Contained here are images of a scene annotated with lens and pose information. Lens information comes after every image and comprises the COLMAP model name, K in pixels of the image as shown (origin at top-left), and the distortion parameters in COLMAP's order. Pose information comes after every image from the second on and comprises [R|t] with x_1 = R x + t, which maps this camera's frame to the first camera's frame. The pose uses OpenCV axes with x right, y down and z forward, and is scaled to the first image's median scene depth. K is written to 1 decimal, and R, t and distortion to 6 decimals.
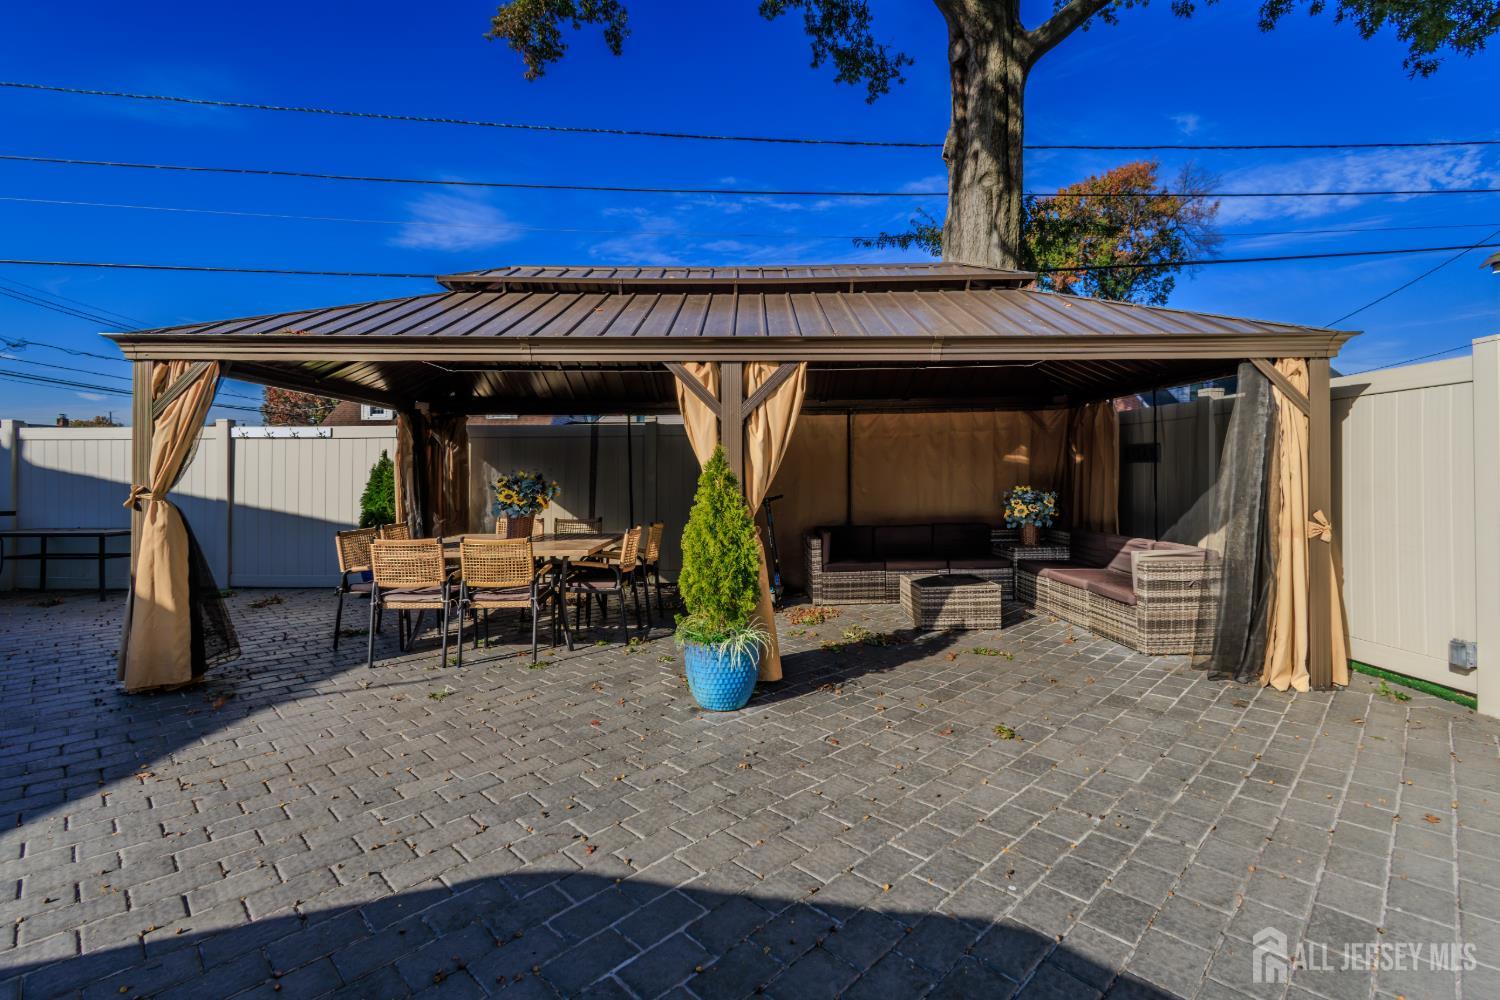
lens RADIAL K [[694.6, 0, 749.8], [0, 694.6, 465.1], [0, 0, 1]] dist [0.007720, -0.000020]
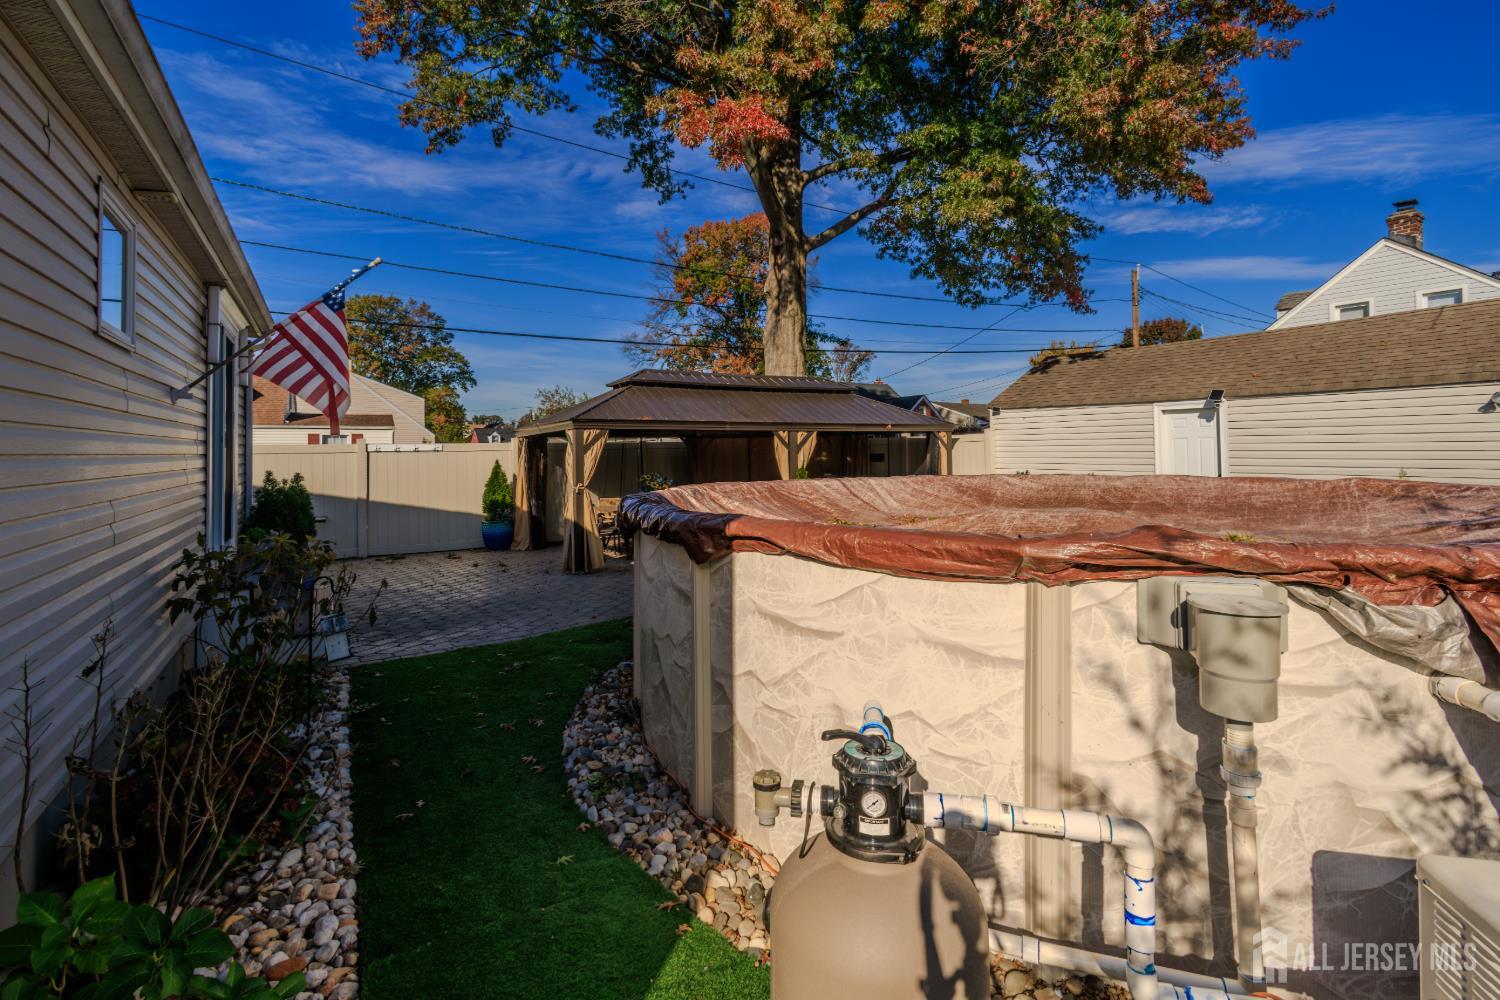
lens RADIAL K [[696.5, 0, 748.3], [0, 696.5, 439.6], [0, 0, 1]] dist [0.003251, -0.000171]
pose [[0.869351, 0.004734, 0.494172, -1.497416], [0.002719, 0.999893, -0.014364, -0.074809], [-0.494187, 0.013831, 0.869245, -1.254299]]
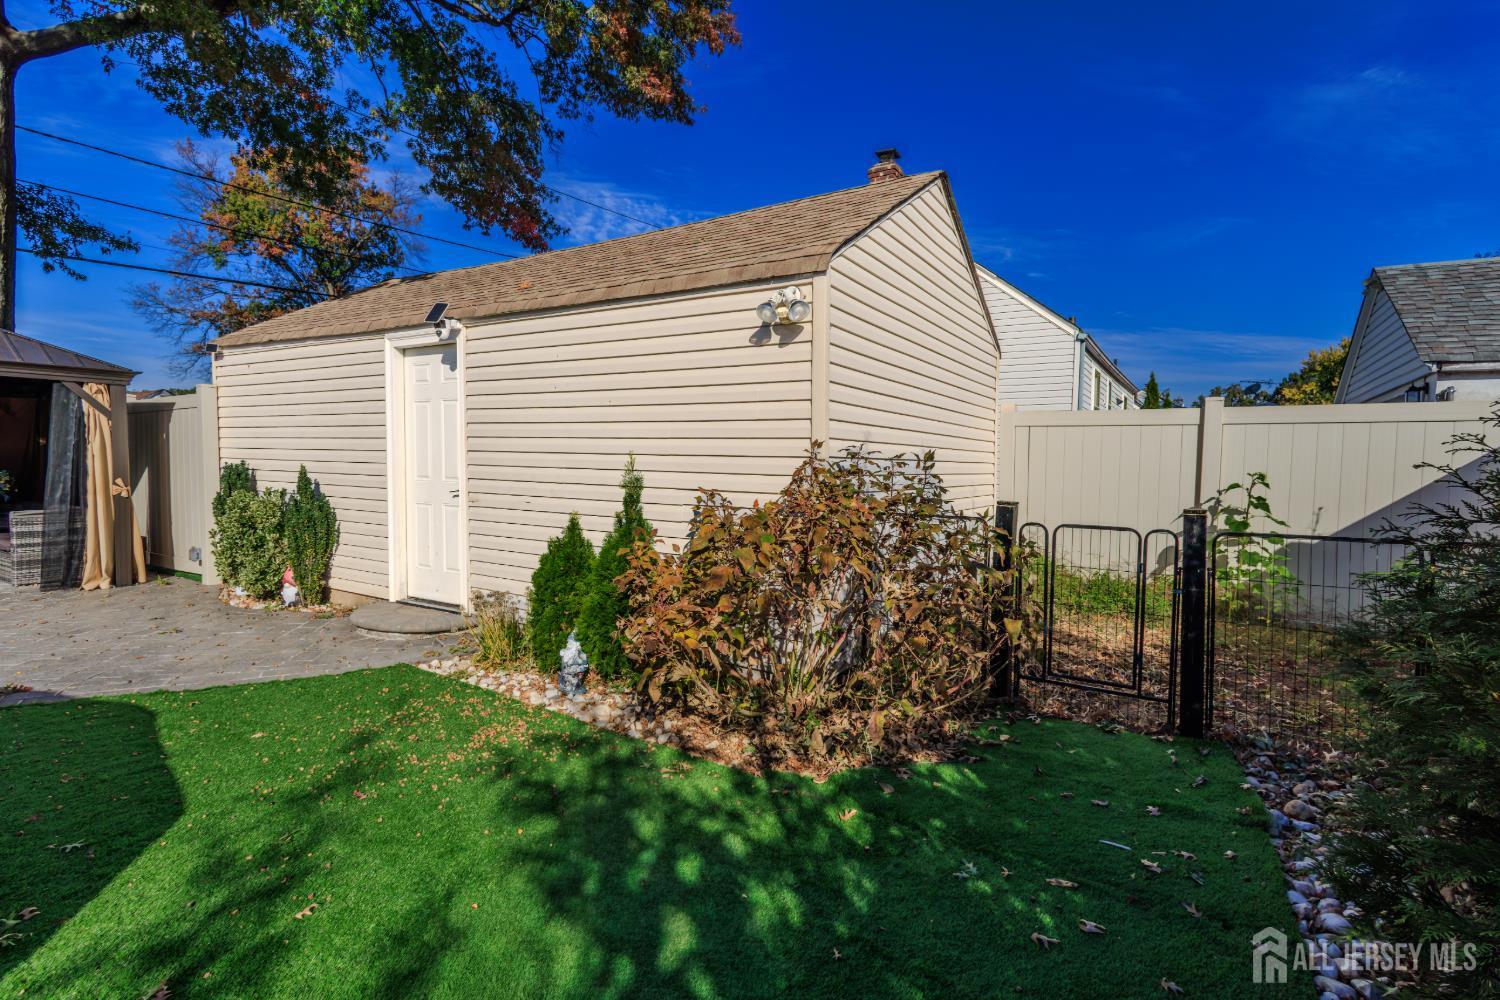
lens RADIAL K [[708.8, 0, 750.0], [0, 708.8, 500.0], [0, 0, 1]] dist [-0.000807, -0.000178]
pose [[0.563475, -0.033804, 0.825441, 0.275514], [-0.022691, 0.998152, 0.056366, -0.011873], [-0.825821, -0.050491, 0.561667, -1.161116]]
